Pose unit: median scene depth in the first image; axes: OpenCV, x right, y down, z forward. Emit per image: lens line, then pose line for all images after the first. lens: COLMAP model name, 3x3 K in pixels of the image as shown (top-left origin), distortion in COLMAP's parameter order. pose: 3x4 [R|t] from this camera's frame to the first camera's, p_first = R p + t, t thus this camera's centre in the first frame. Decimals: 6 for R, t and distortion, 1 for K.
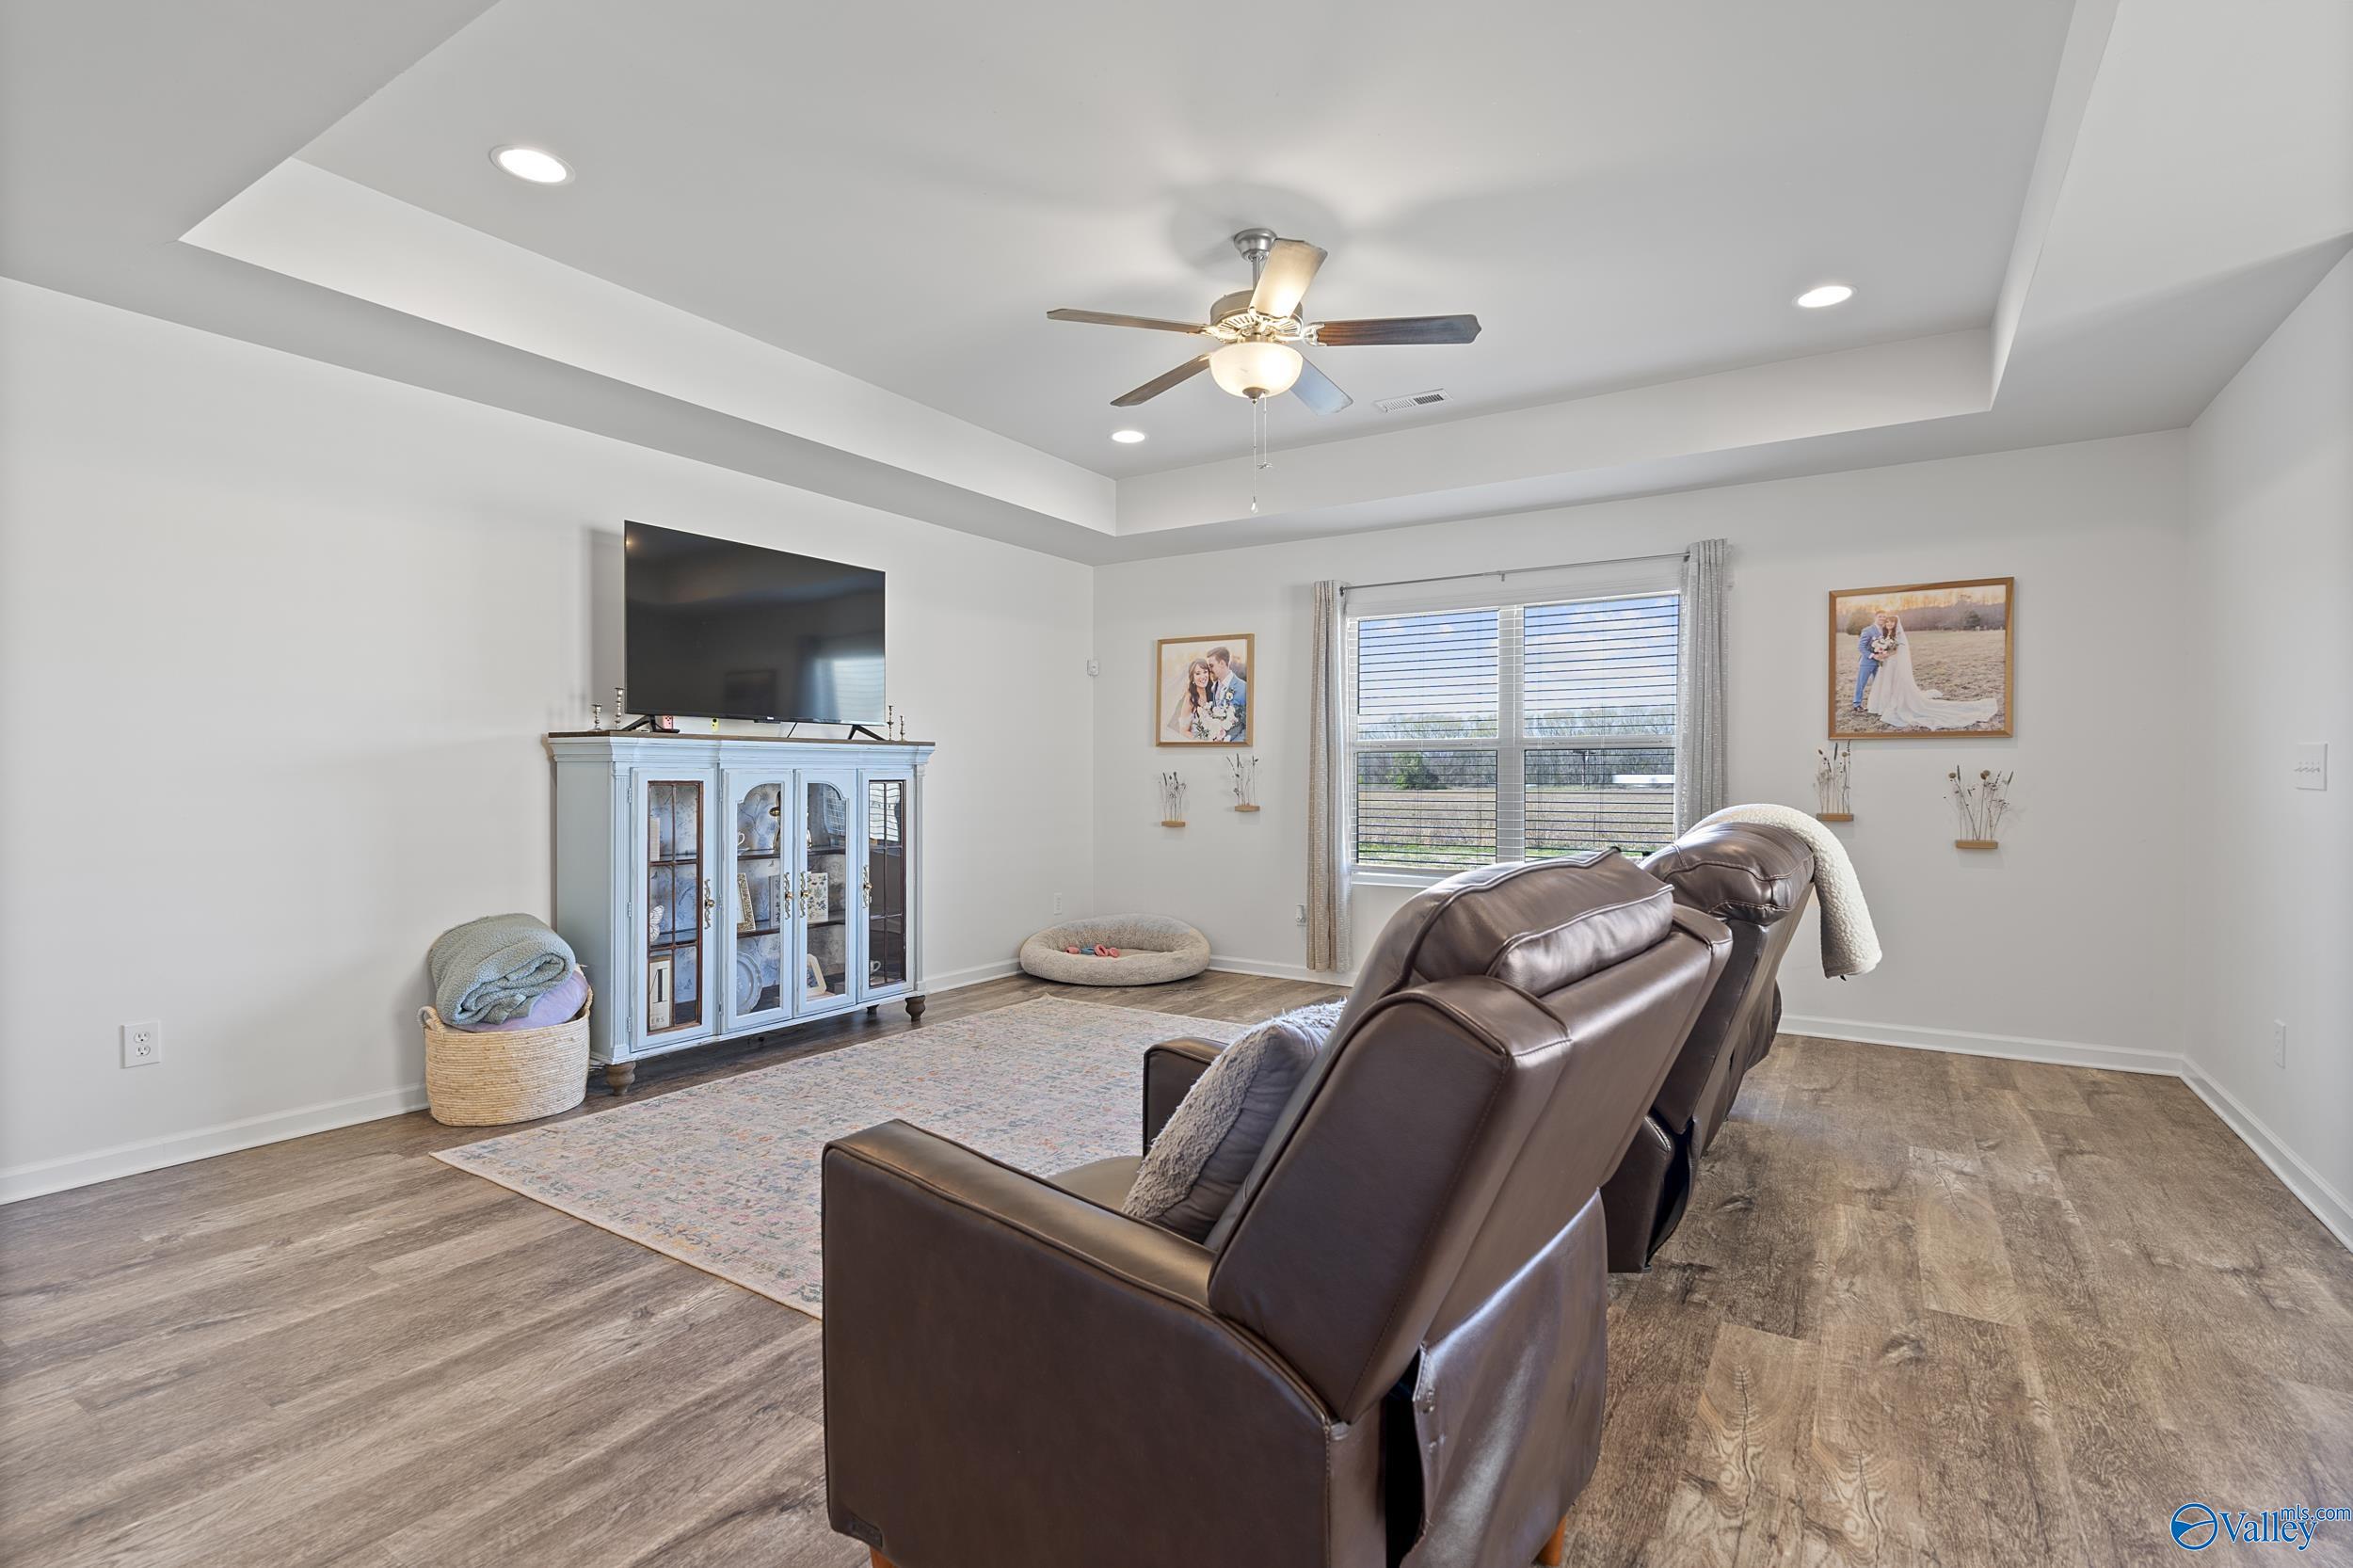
lens RADIAL K [[1097.8, 0, 1179.6], [0, 1097.8, 779.9], [0, 0, 1]] dist [-0.011463, 0.003997]
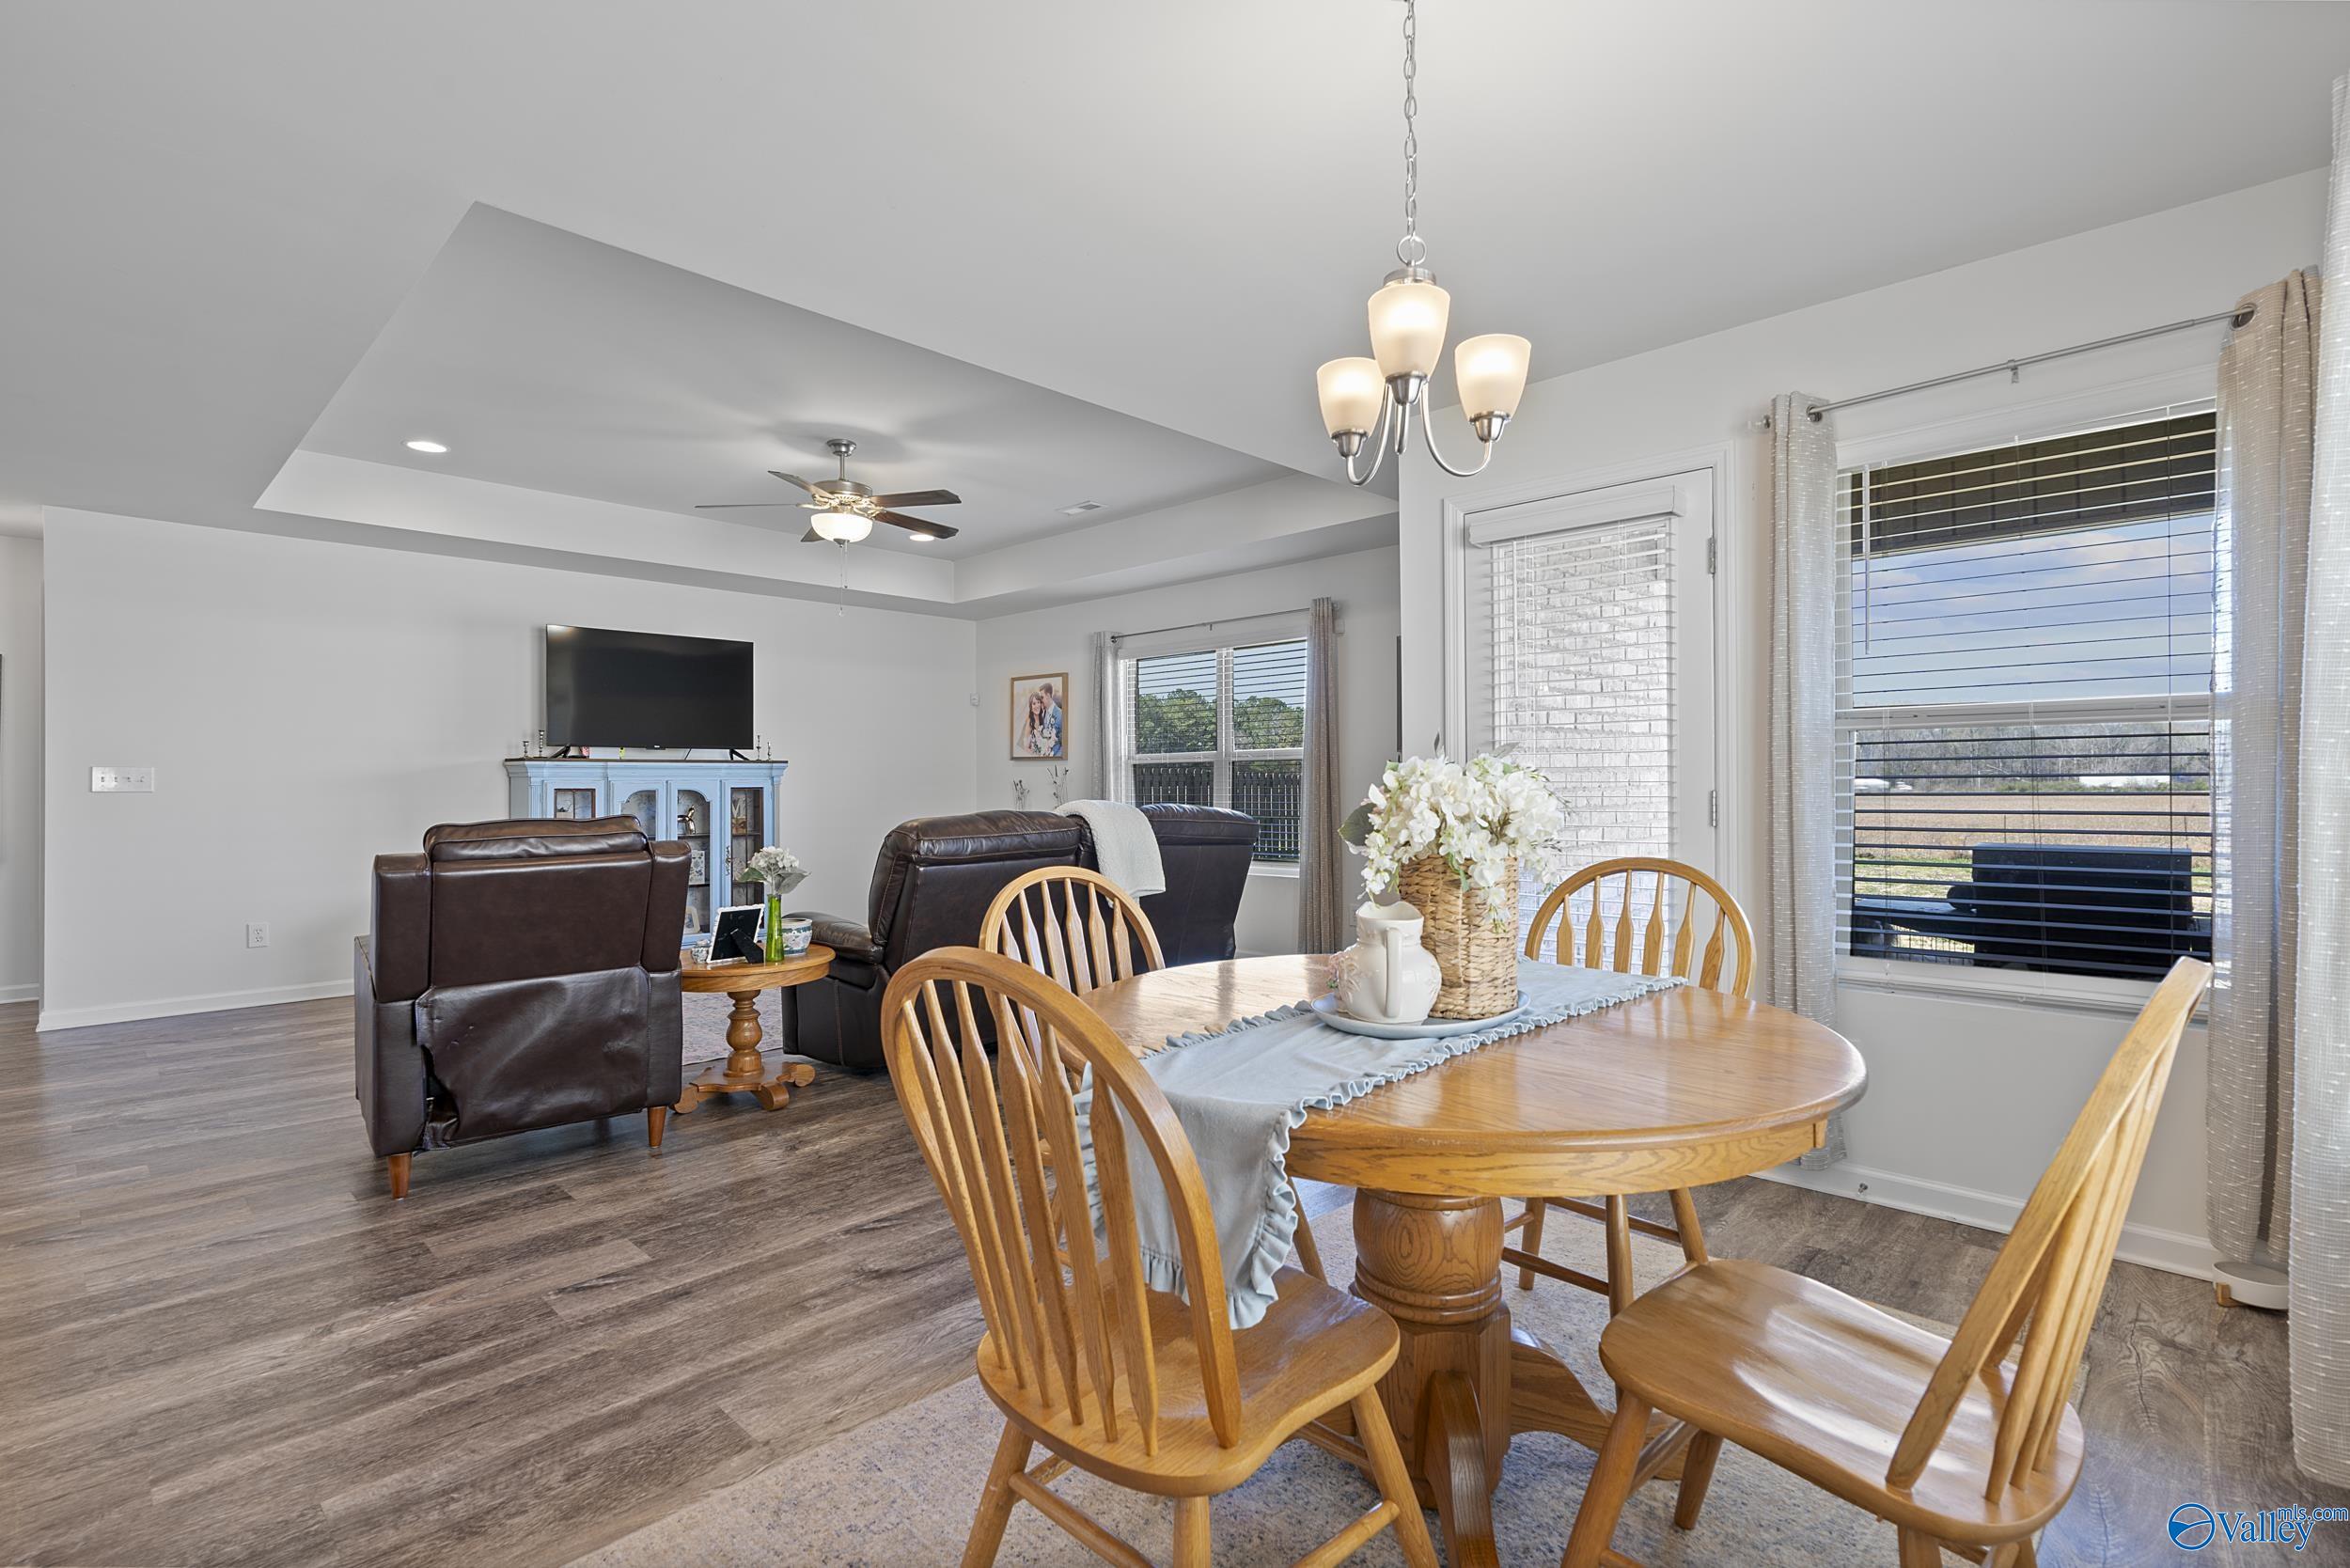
lens RADIAL K [[1096.4, 0, 1178.1], [0, 1096.4, 779.9], [0, 0, 1]] dist [-0.011463, 0.003997]
pose [[0.979335, -0.007140, -0.202116, 0.655847], [0.006061, 0.999964, -0.005958, 0.002119], [0.202152, 0.004609, 0.979343, -0.336508]]
